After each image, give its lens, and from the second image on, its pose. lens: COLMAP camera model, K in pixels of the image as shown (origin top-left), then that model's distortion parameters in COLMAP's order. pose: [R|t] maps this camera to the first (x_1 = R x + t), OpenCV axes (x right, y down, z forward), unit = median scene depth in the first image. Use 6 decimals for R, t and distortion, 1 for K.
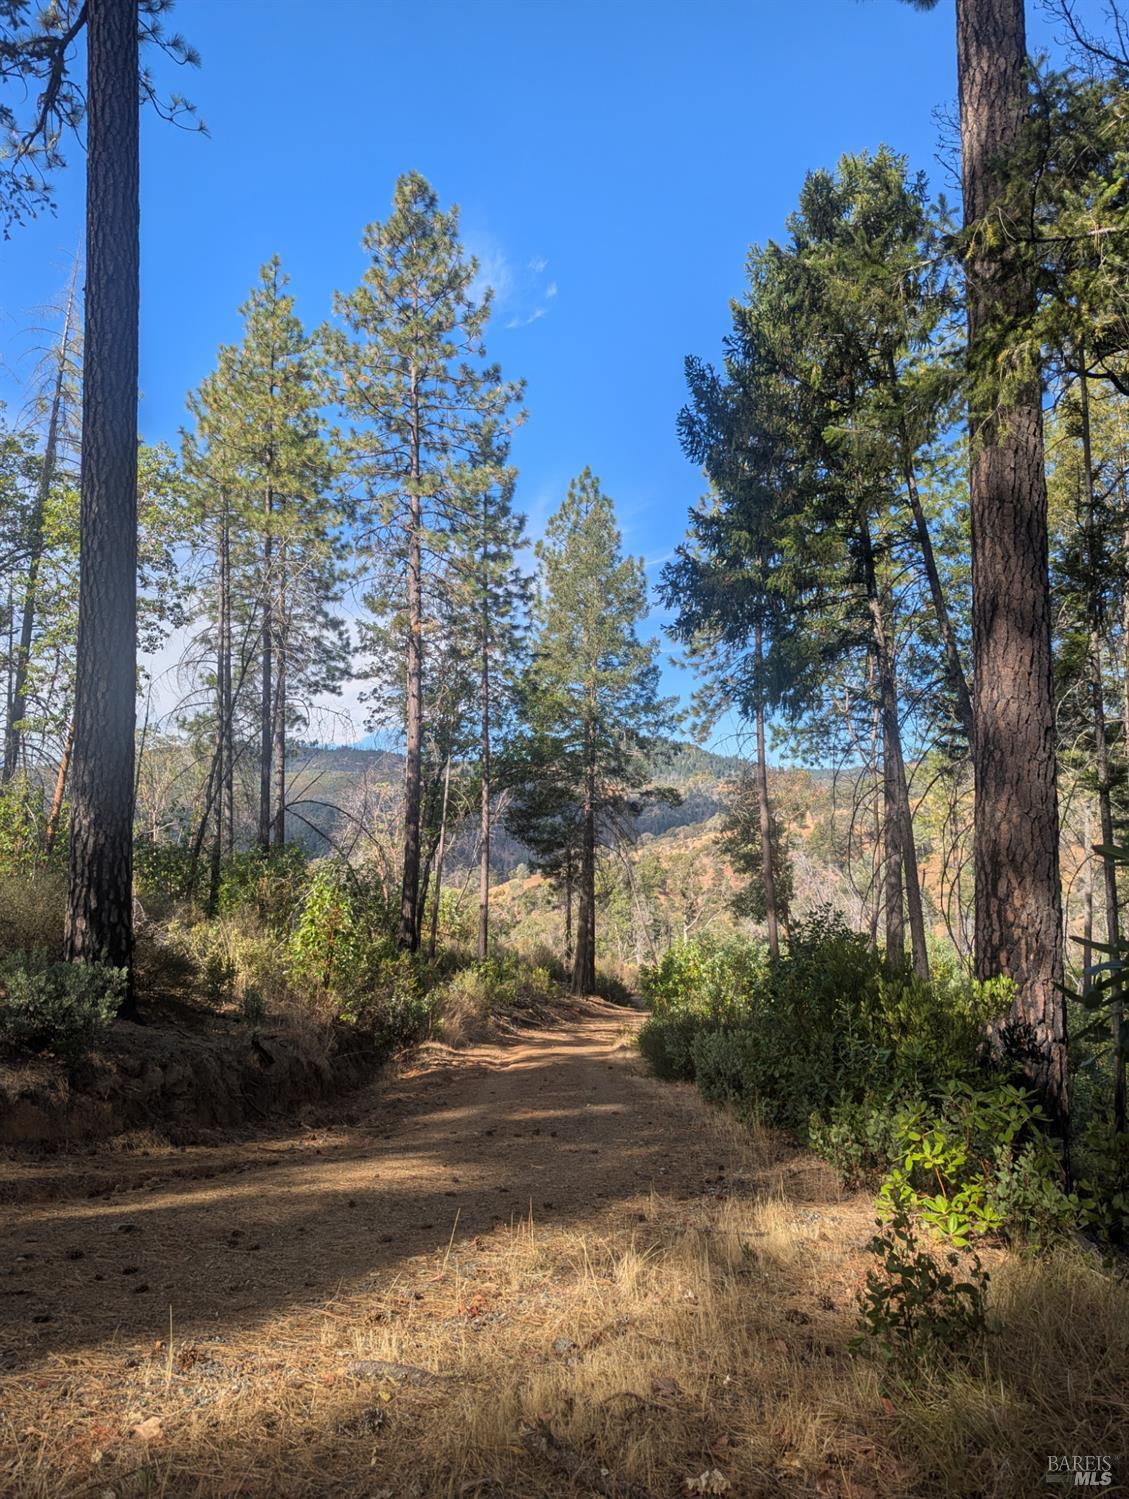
lens RADIAL K [[1056.9, 0, 572.1], [0, 1056.9, 751.8], [0, 0, 1]] dist [0.059412, -0.036955]
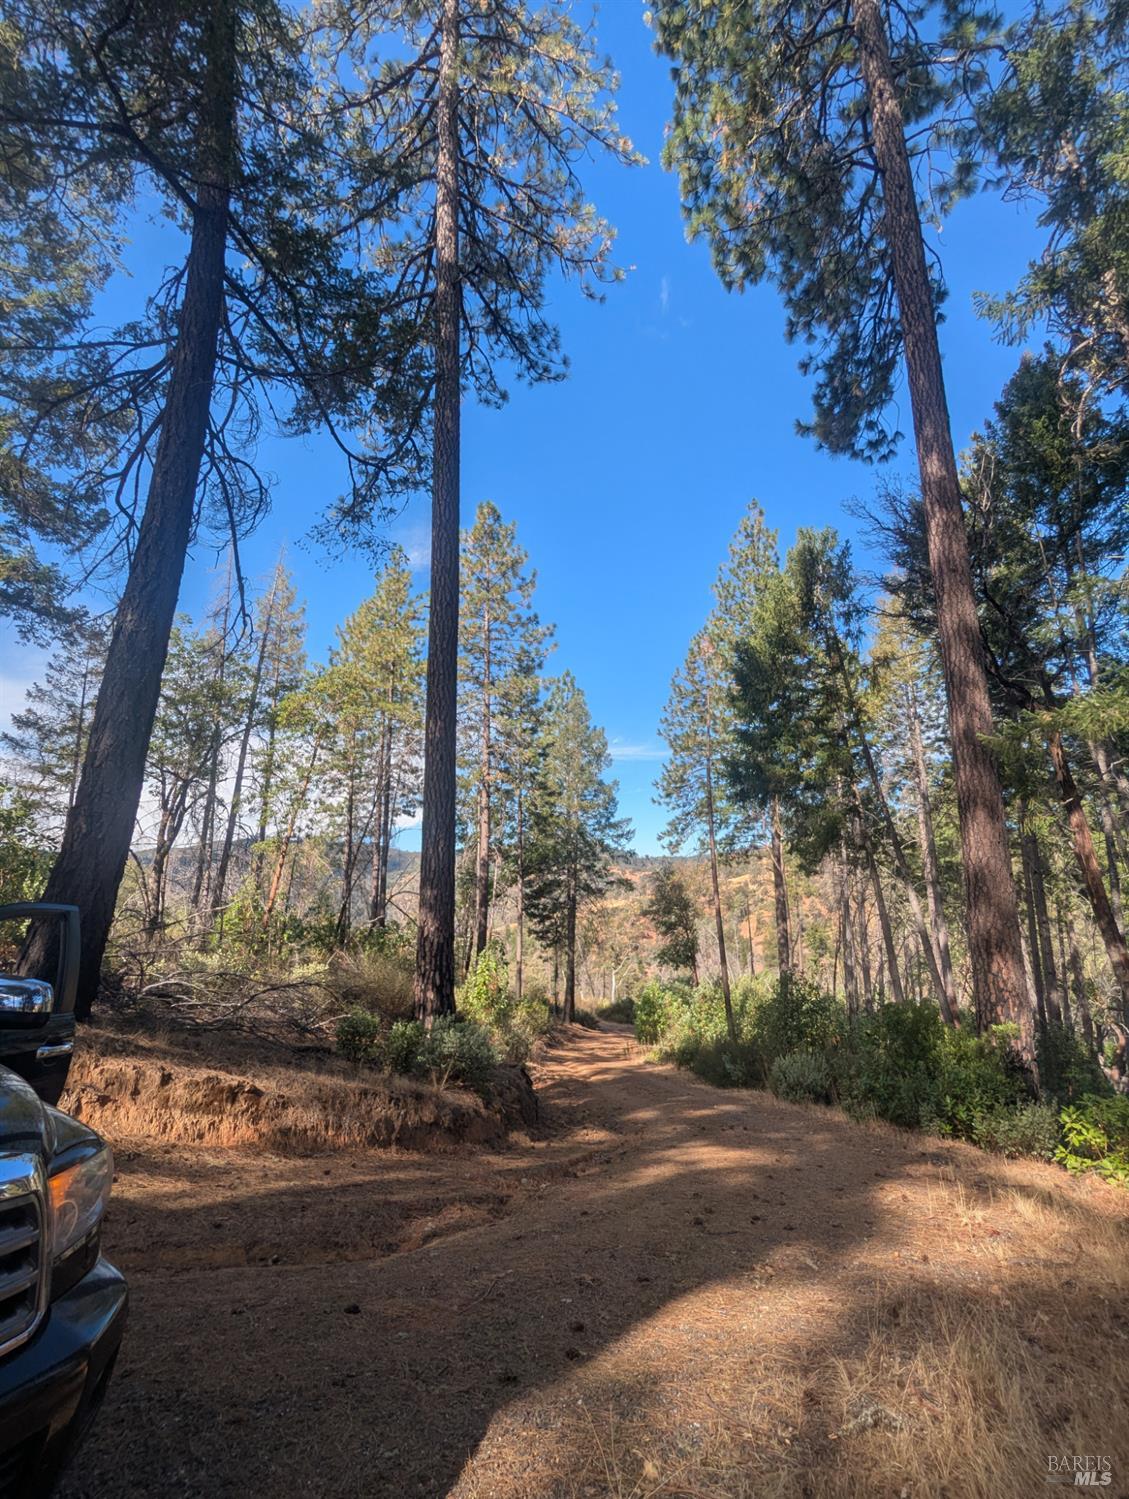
lens RADIAL K [[715.8, 0, 563.4], [0, 715.8, 744.9], [0, 0, 1]] dist [-0.000411, 0.000526]
pose [[0.996361, 0.014571, 0.083982, -0.118613], [-0.002907, 0.990516, -0.137369, -0.020531], [-0.085187, 0.136625, 0.986953, -0.039537]]
